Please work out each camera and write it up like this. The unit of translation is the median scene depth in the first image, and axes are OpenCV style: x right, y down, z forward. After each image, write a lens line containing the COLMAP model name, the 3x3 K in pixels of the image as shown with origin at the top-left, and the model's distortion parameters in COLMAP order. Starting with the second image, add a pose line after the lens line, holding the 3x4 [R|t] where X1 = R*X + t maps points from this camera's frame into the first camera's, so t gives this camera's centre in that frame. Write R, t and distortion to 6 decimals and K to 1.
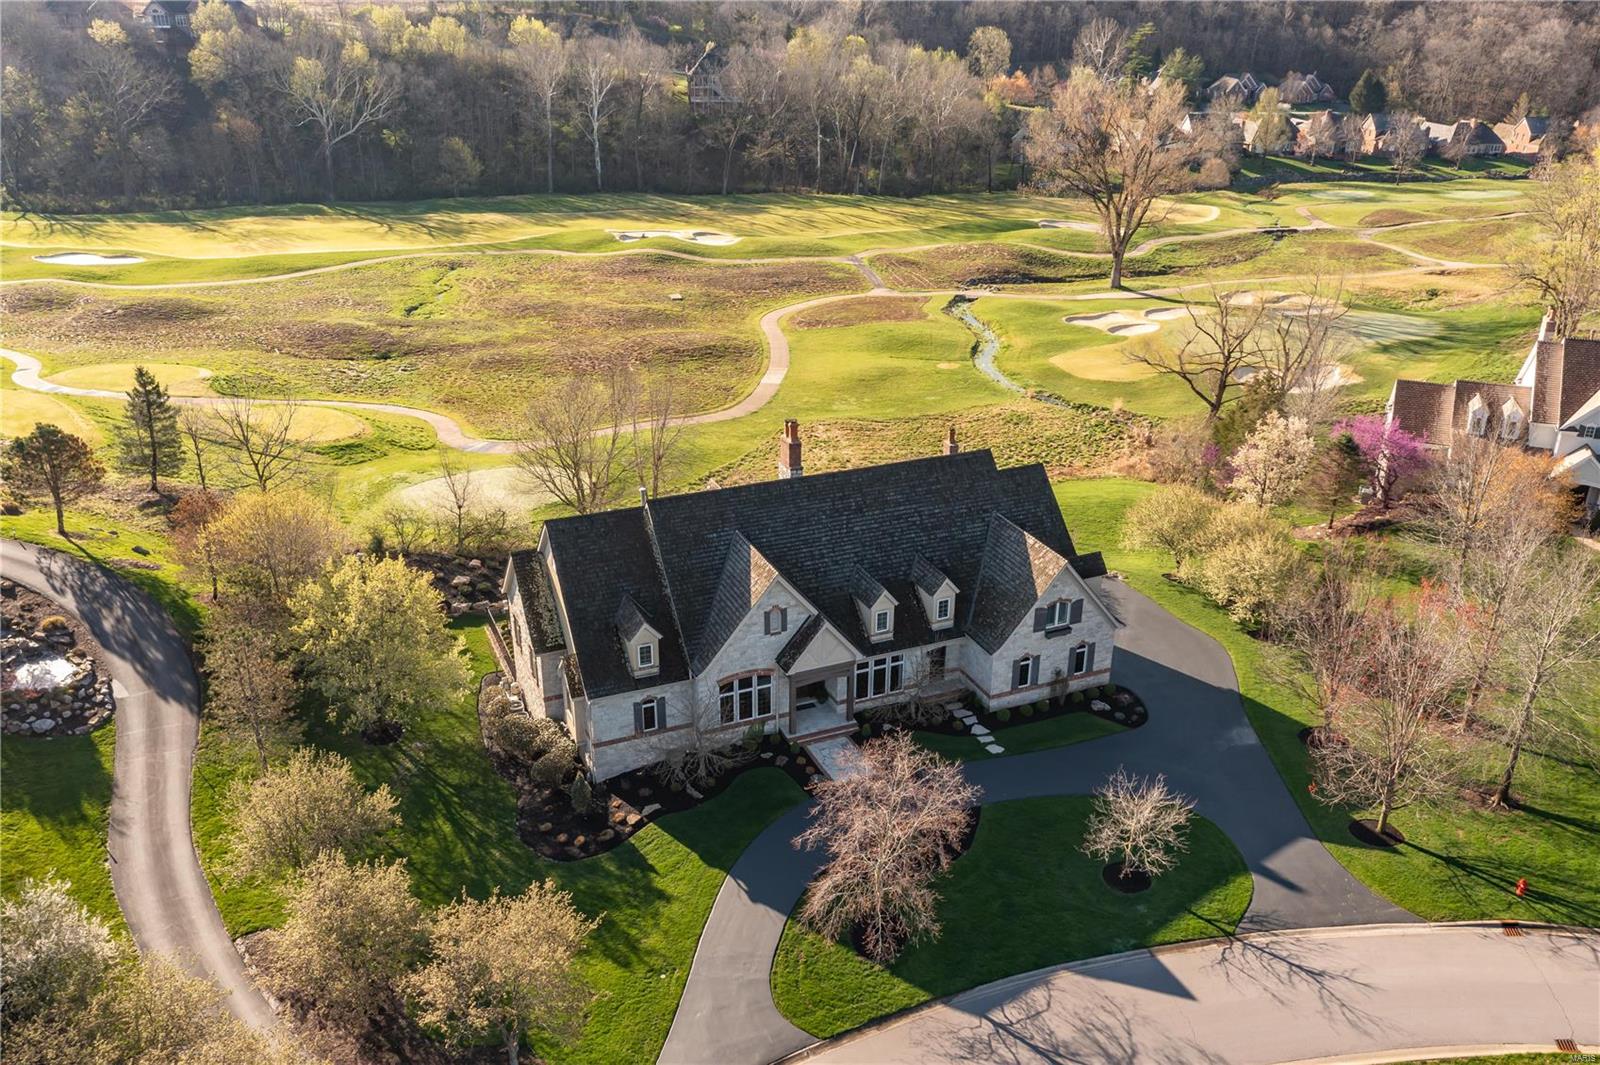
lens RADIAL K [[1311.7, 0, 786.9], [0, 1311.7, 486.8], [0, 0, 1]] dist [-0.002106, 0.008477]
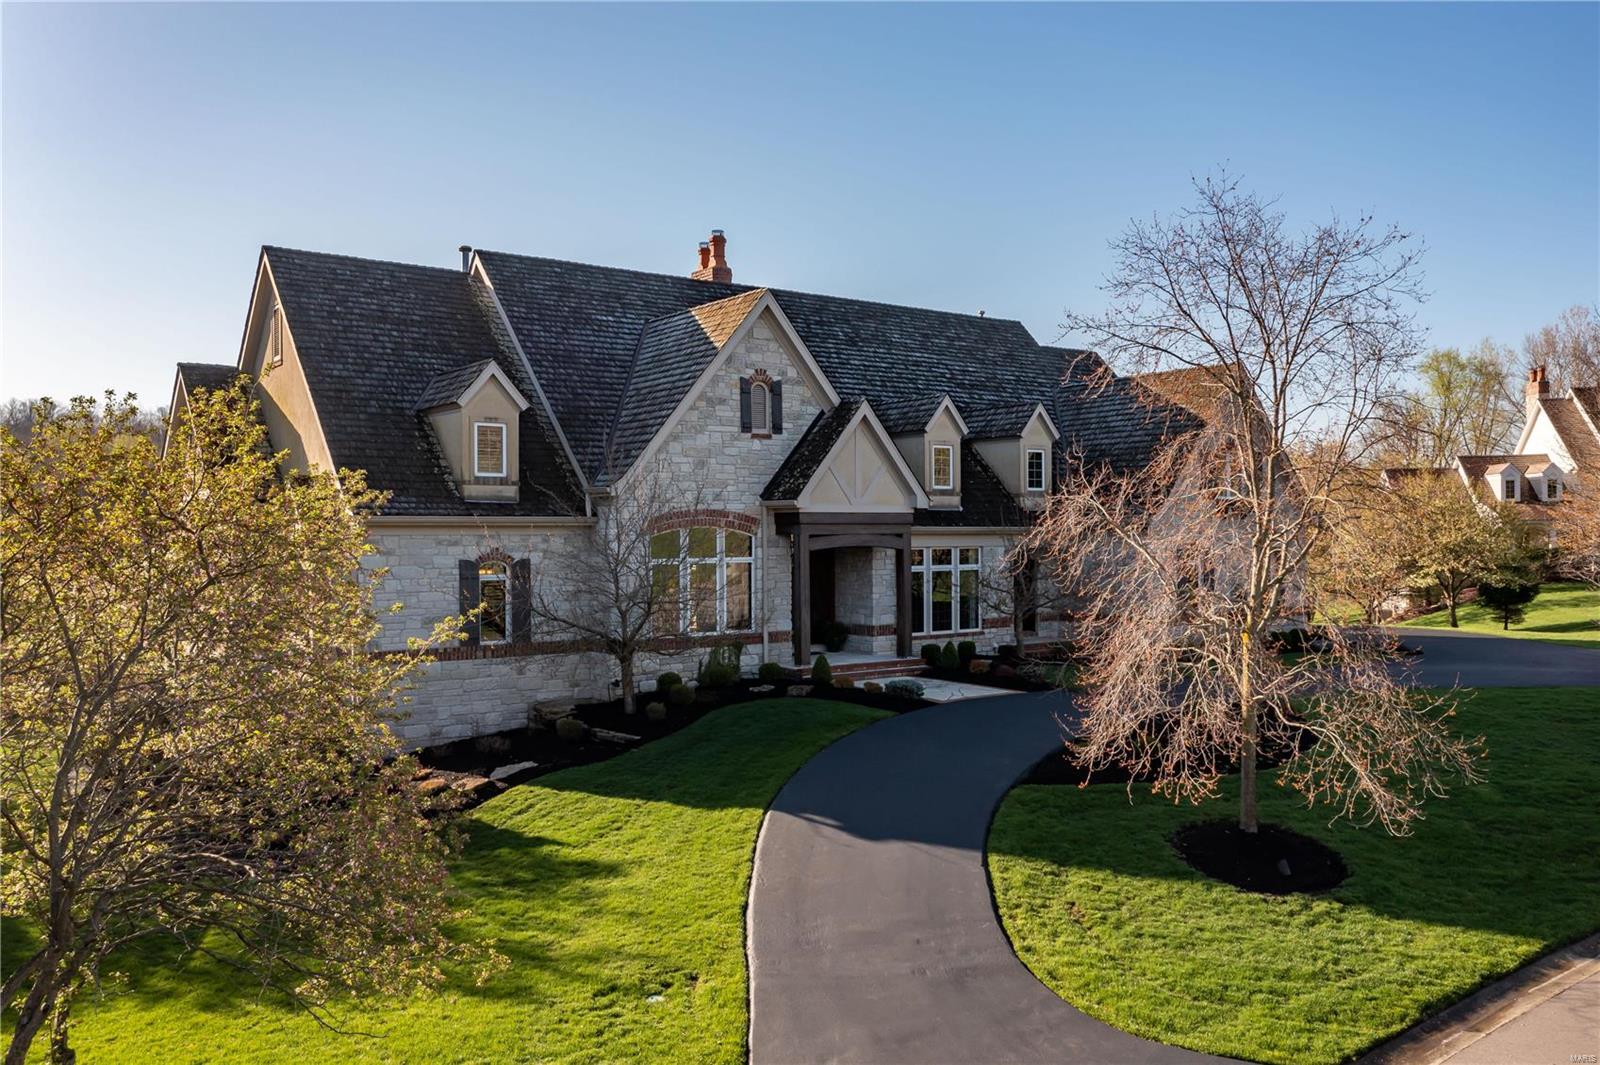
lens RADIAL K [[1311.7, 0, 783.2], [0, 1311.7, 504.5], [0, 0, 1]] dist [-0.002106, 0.008477]
pose [[0.972376, -0.002225, 0.233408, -0.099829], [0.091144, 0.924191, -0.370896, 0.277567], [-0.214888, 0.381925, 0.898864, 0.508094]]
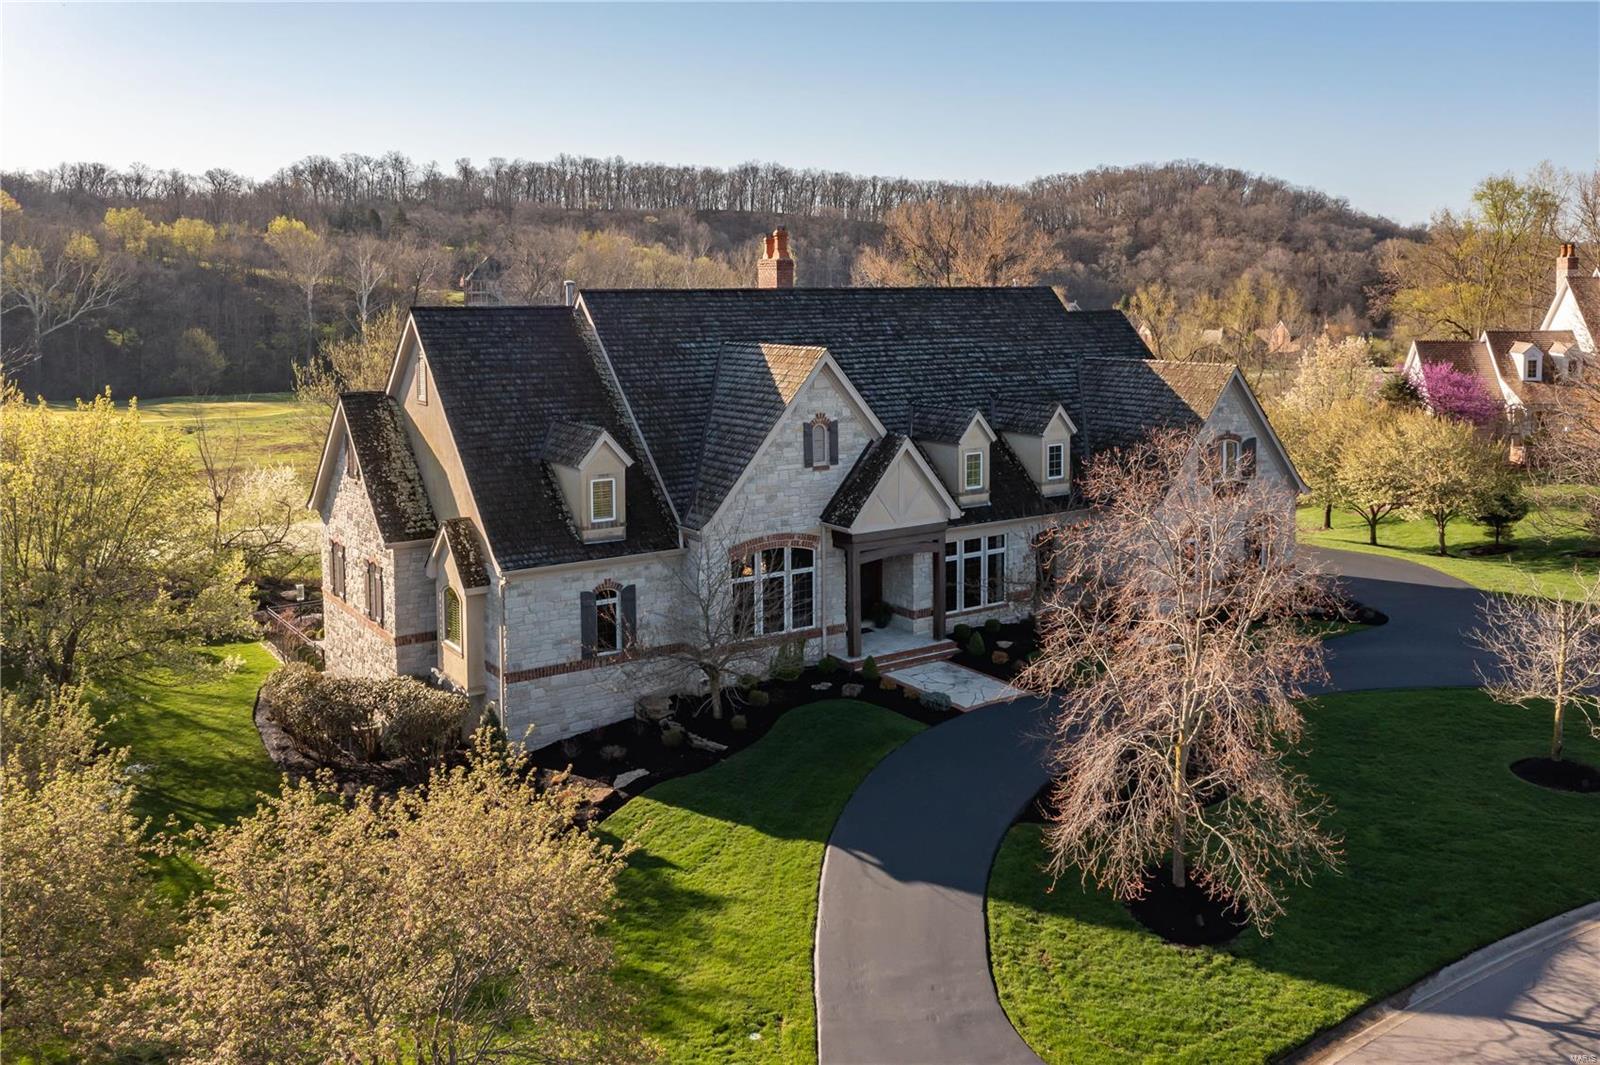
lens RADIAL K [[1311.7, 0, 783.9], [0, 1311.7, 386.8], [0, 0, 1]] dist [-0.002106, 0.008477]
pose [[0.981131, -0.019779, 0.192331, -0.119910], [0.079004, 0.948932, -0.305429, 0.224331], [-0.176468, 0.314860, 0.932589, 0.396204]]
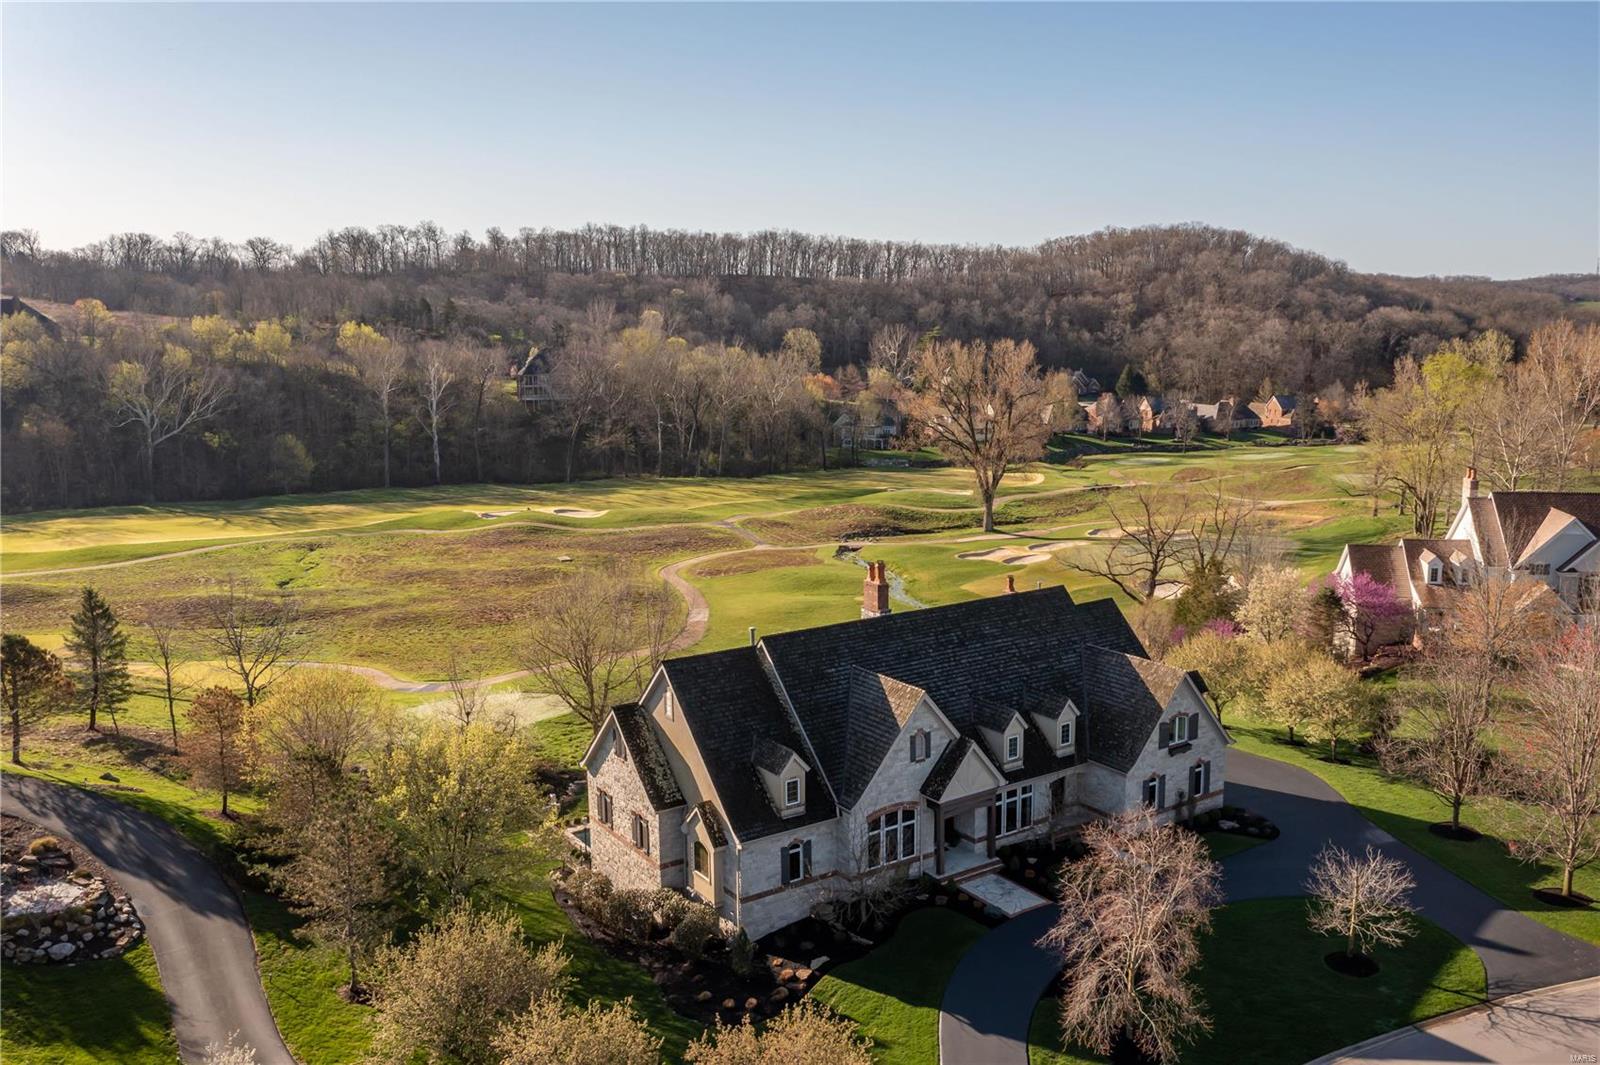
lens RADIAL K [[1311.7, 0, 769.4], [0, 1311.7, 511.9], [0, 0, 1]] dist [-0.002106, 0.008477]
pose [[0.983492, -0.041619, 0.176102, -0.241143], [0.081504, 0.970768, -0.225759, 0.125344], [-0.161558, 0.236385, 0.958134, 0.065106]]
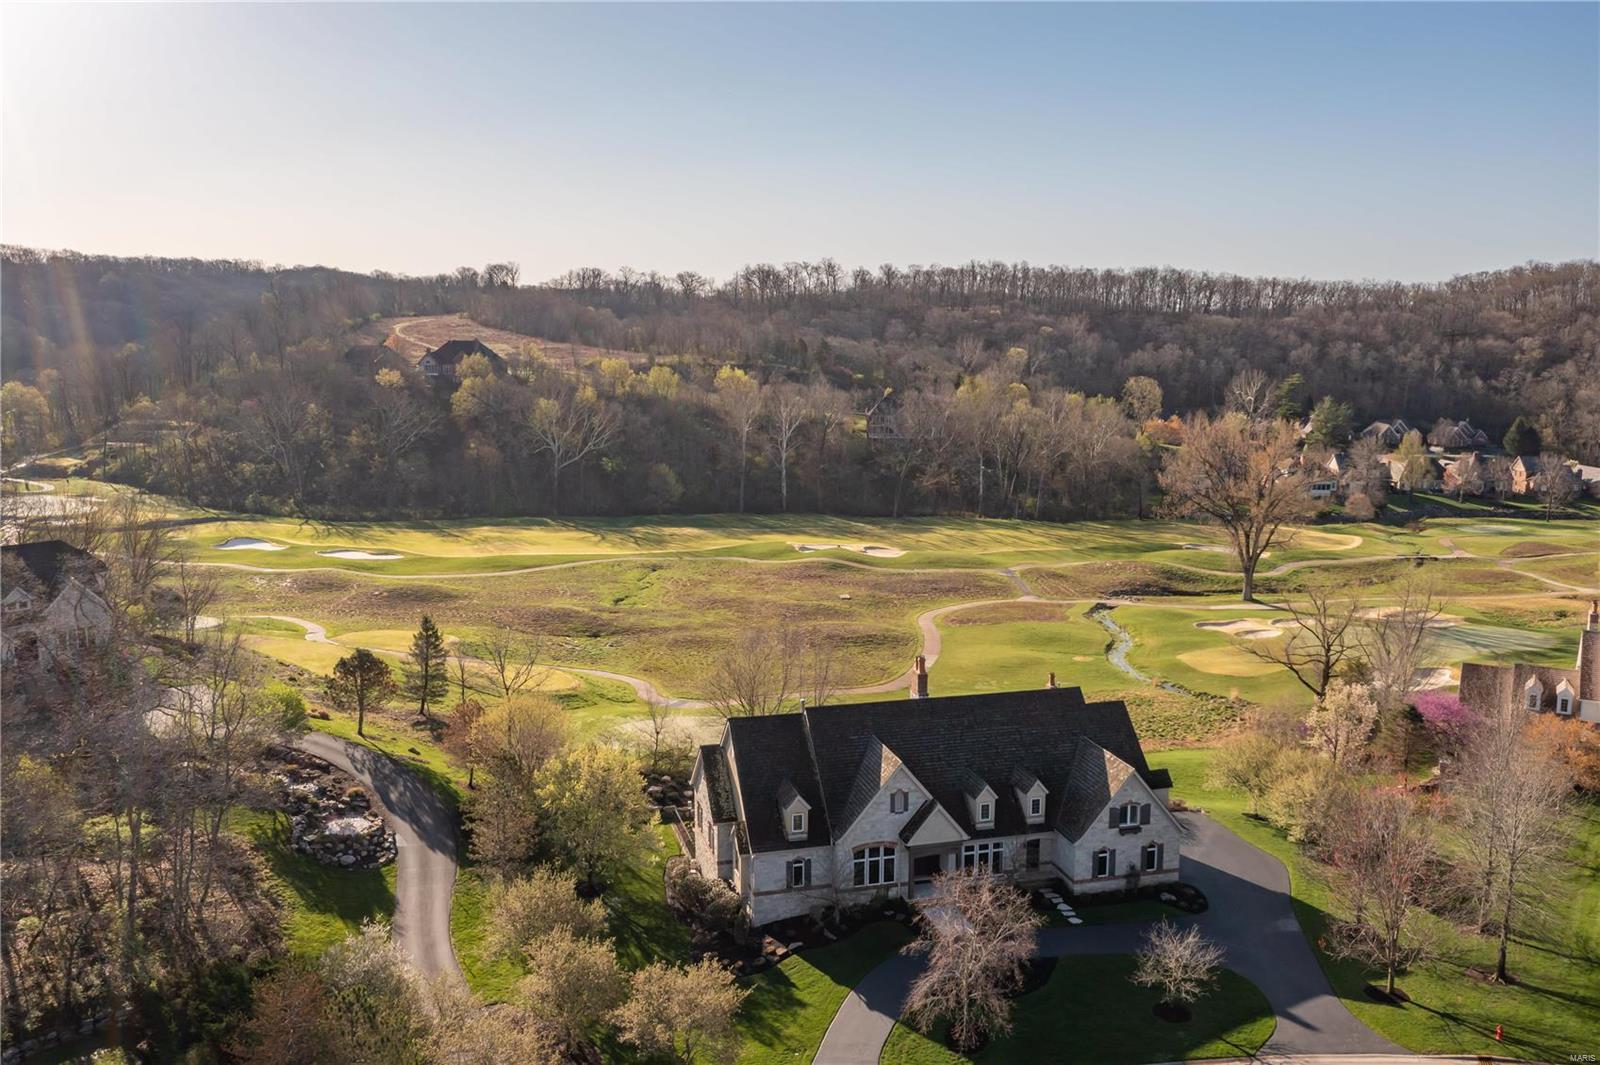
lens RADIAL K [[1311.7, 0, 774.9], [0, 1311.7, 474.0], [0, 0, 1]] dist [-0.002106, 0.008477]
pose [[0.988999, 0.014756, -0.147188, 0.049079], [-0.052787, 0.964709, -0.257974, 0.114345], [0.138186, 0.262906, 0.954874, -0.290447]]
